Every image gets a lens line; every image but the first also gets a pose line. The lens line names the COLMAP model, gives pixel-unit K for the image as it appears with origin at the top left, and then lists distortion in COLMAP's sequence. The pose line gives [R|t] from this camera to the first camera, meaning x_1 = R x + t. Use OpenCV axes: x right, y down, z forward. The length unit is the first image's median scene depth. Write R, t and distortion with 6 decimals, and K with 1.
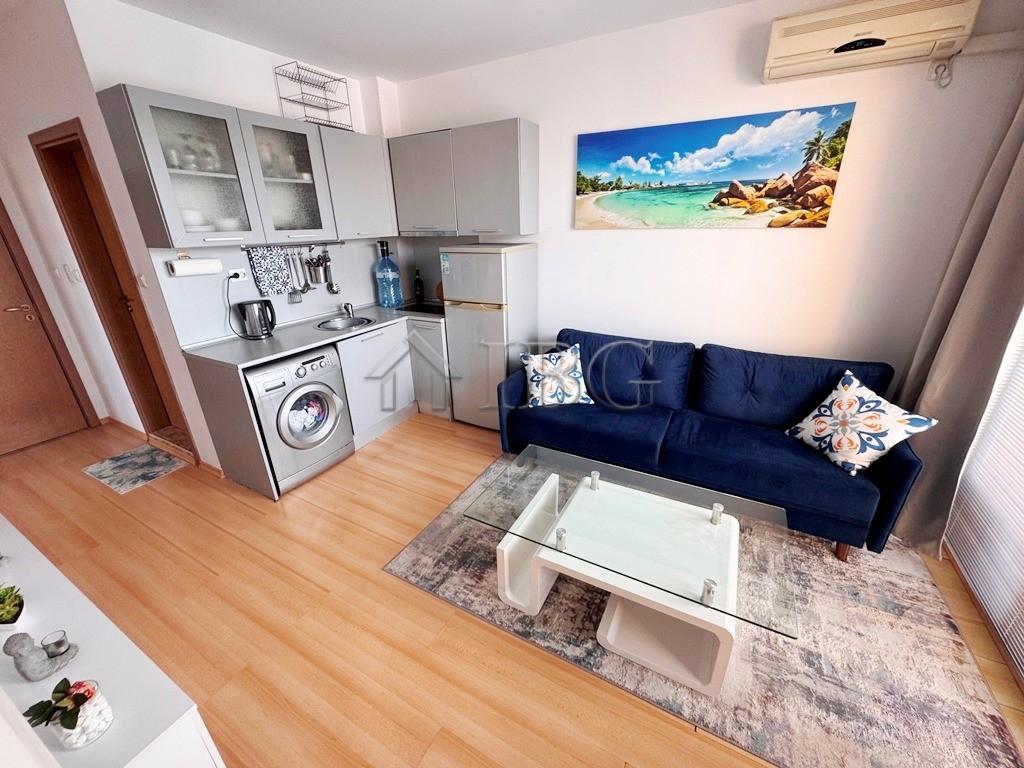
lens RADIAL K [[407.8, 0, 512.0], [0, 407.8, 384.0], [0, 0, 1]] dist [-0.000610, -0.000377]
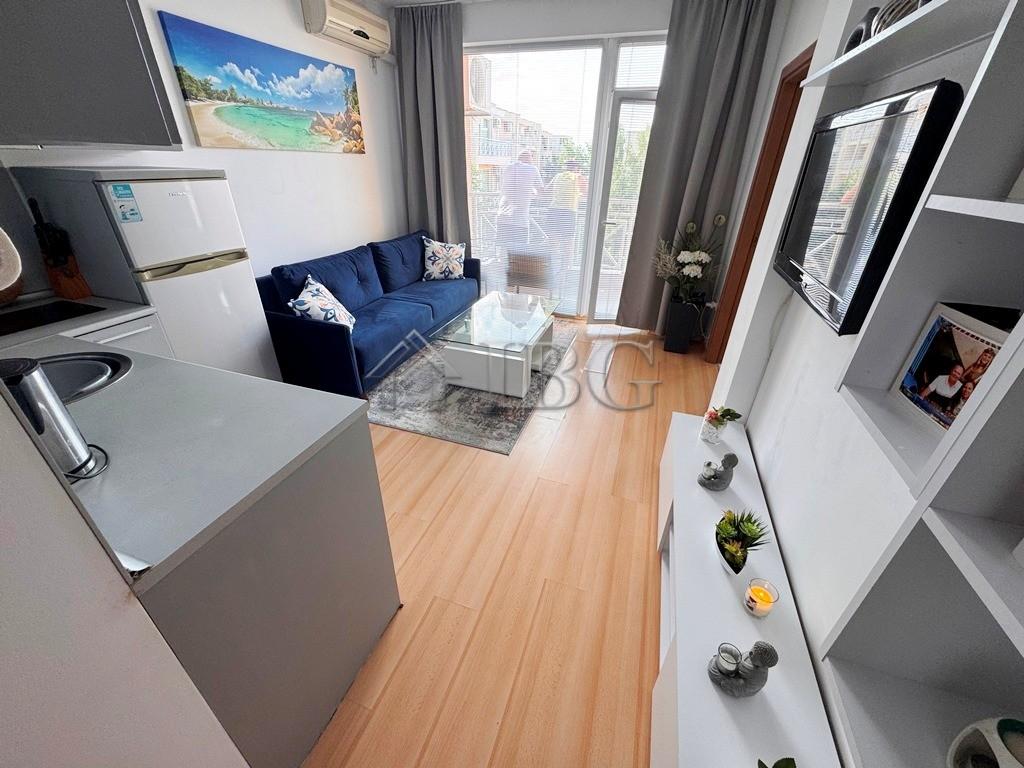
lens RADIAL K [[407.8, 0, 512.0], [0, 407.8, 384.0], [0, 0, 1]] dist [-0.000610, -0.000377]
pose [[-0.171240, -0.456258, 0.873216, -1.028599], [0.350979, 0.799910, 0.486783, -0.223384], [-0.920592, 0.389838, 0.023160, 0.733825]]
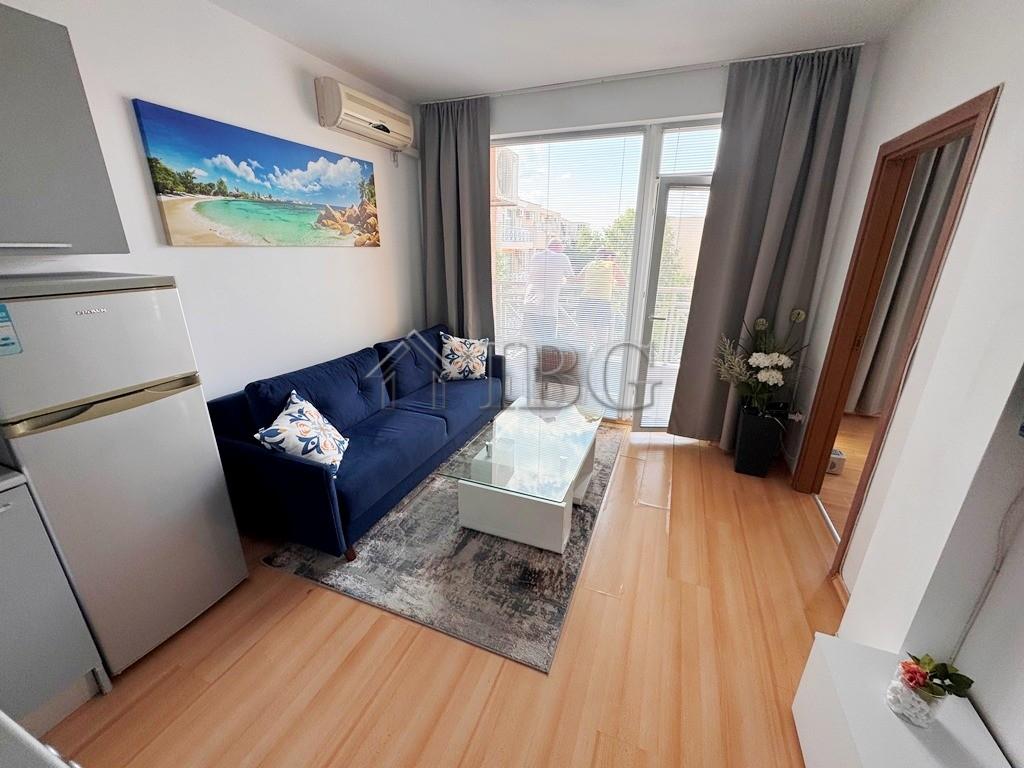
lens RADIAL K [[407.8, 0, 512.0], [0, 407.8, 384.0], [0, 0, 1]] dist [-0.000610, -0.000377]
pose [[-0.123715, -0.300442, 0.945743, -0.720143], [0.365724, 0.872169, 0.324911, -0.242085], [-0.922464, 0.386077, 0.001978, 0.705579]]
